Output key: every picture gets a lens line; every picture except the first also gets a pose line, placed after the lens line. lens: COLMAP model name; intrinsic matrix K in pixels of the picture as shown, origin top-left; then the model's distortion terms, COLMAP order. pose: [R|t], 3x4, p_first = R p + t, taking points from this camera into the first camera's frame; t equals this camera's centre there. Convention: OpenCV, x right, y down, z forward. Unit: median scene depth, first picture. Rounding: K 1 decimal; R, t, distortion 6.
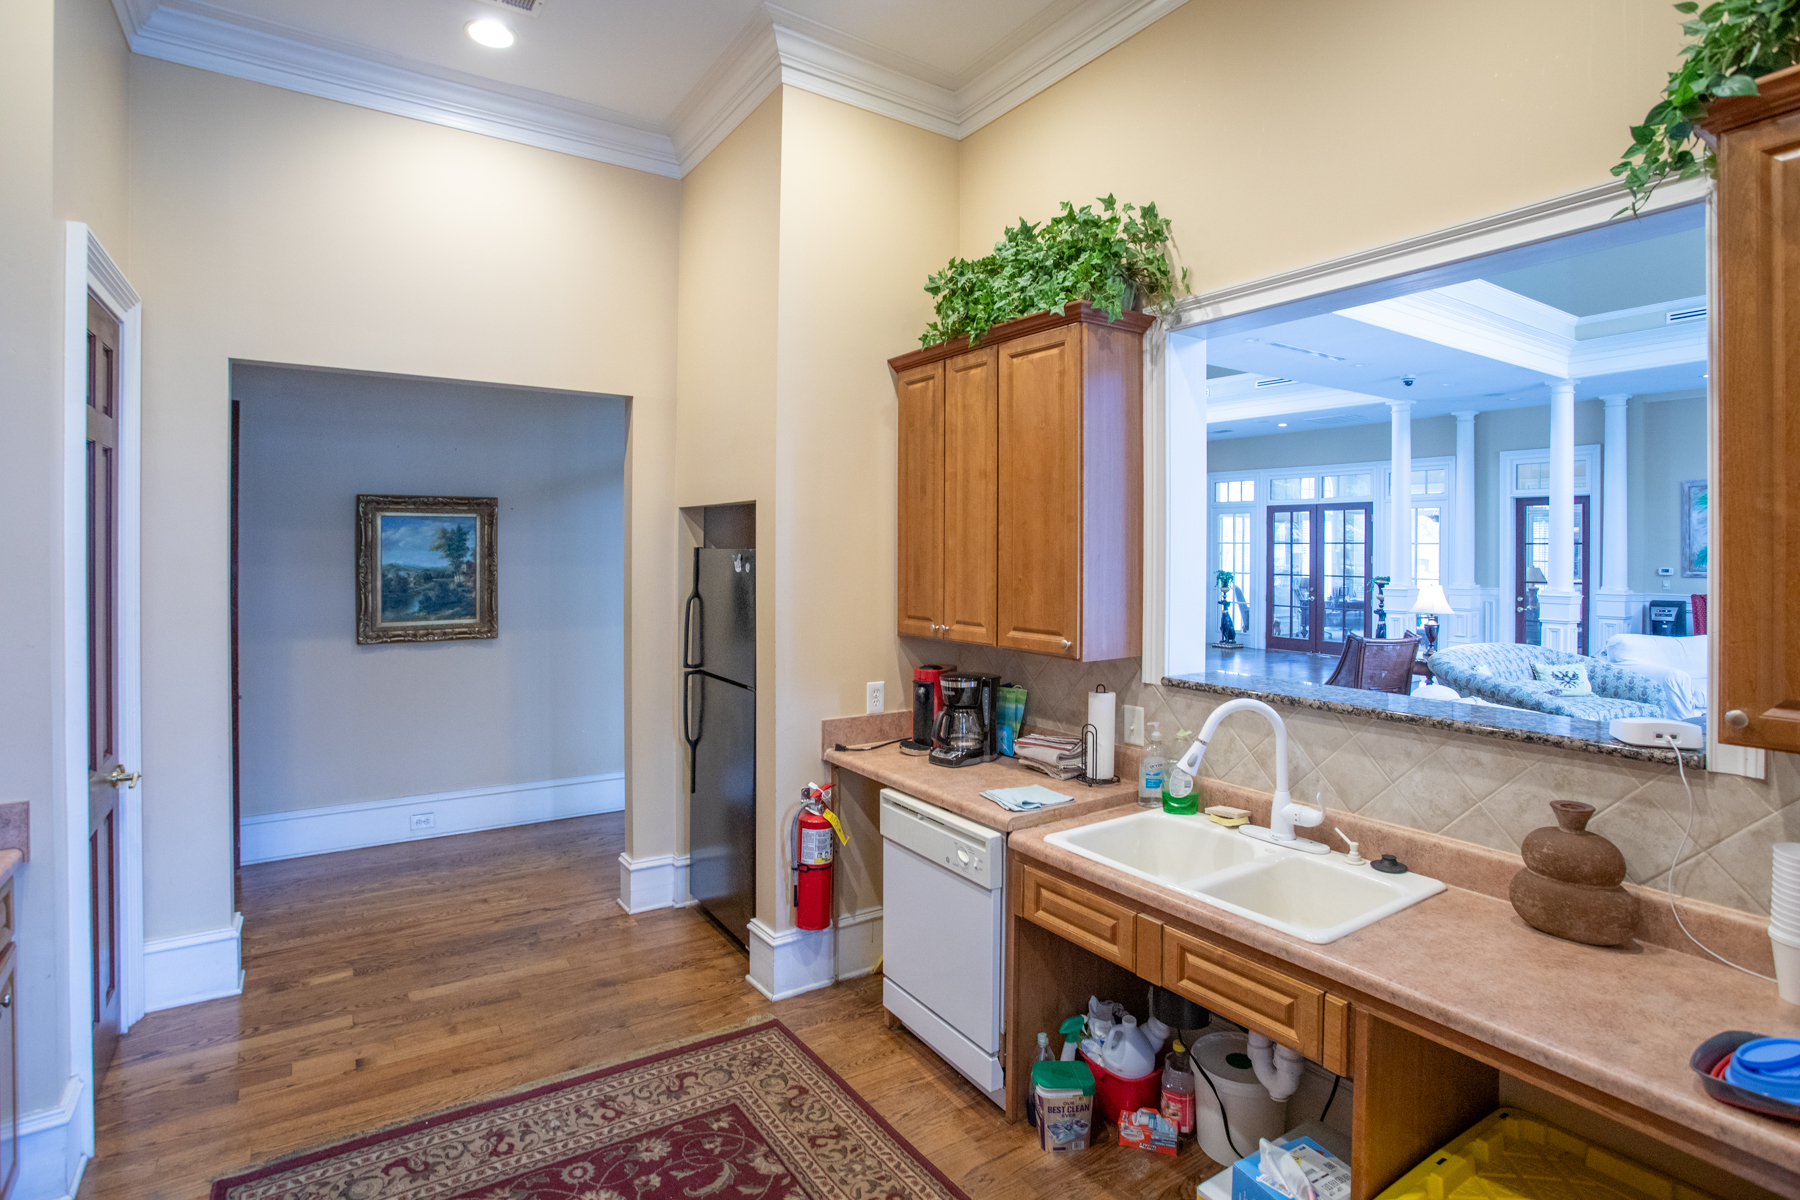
lens RADIAL K [[907.4, 0, 901.9], [0, 907.4, 565.5], [0, 0, 1]] dist [-0.029572, 0.001592]
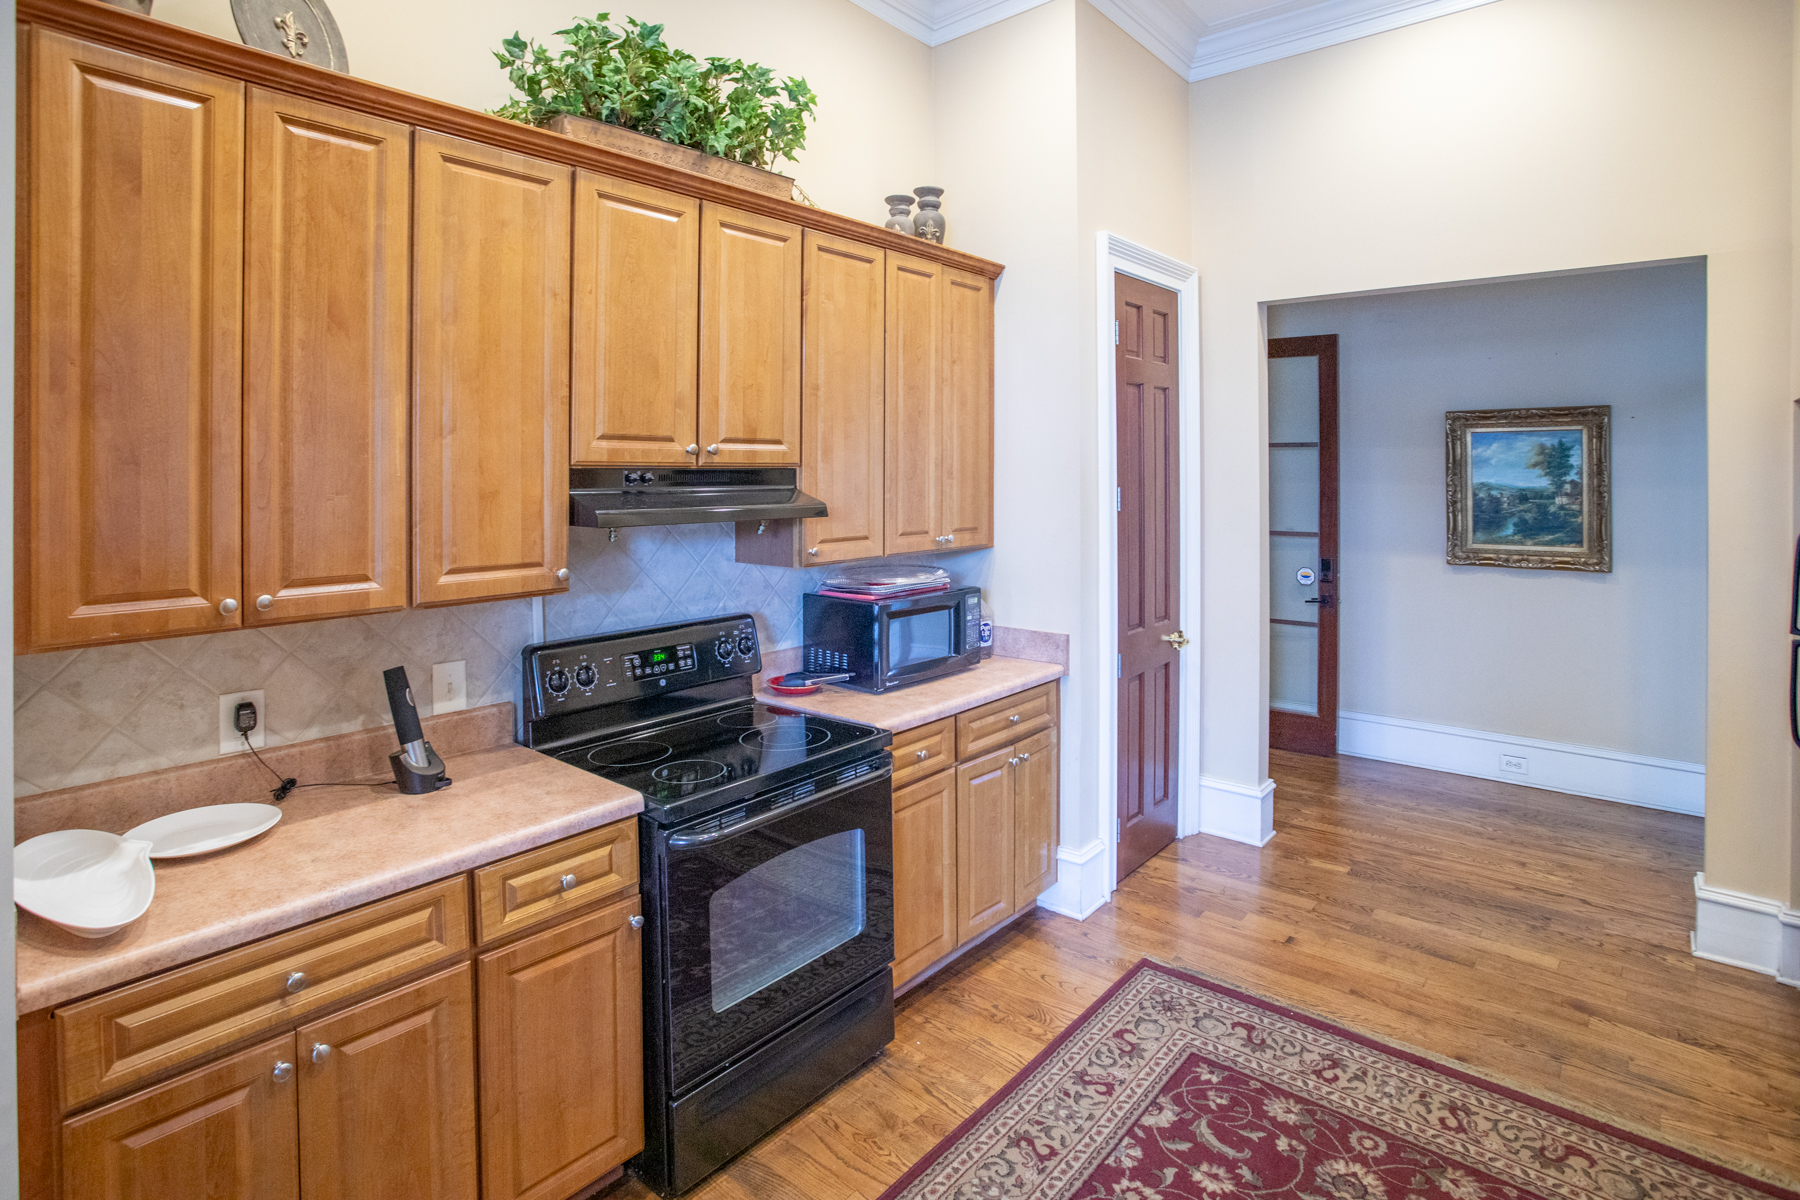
lens RADIAL K [[945.4, 0, 900.2], [0, 945.4, 476.7], [0, 0, 1]] dist [-0.073417, 0.017244]
pose [[0.245493, -0.000741, -0.969398, 0.349092], [-0.019496, 0.999794, -0.005701, 0.015138], [0.969202, 0.020299, 0.245427, 0.257970]]
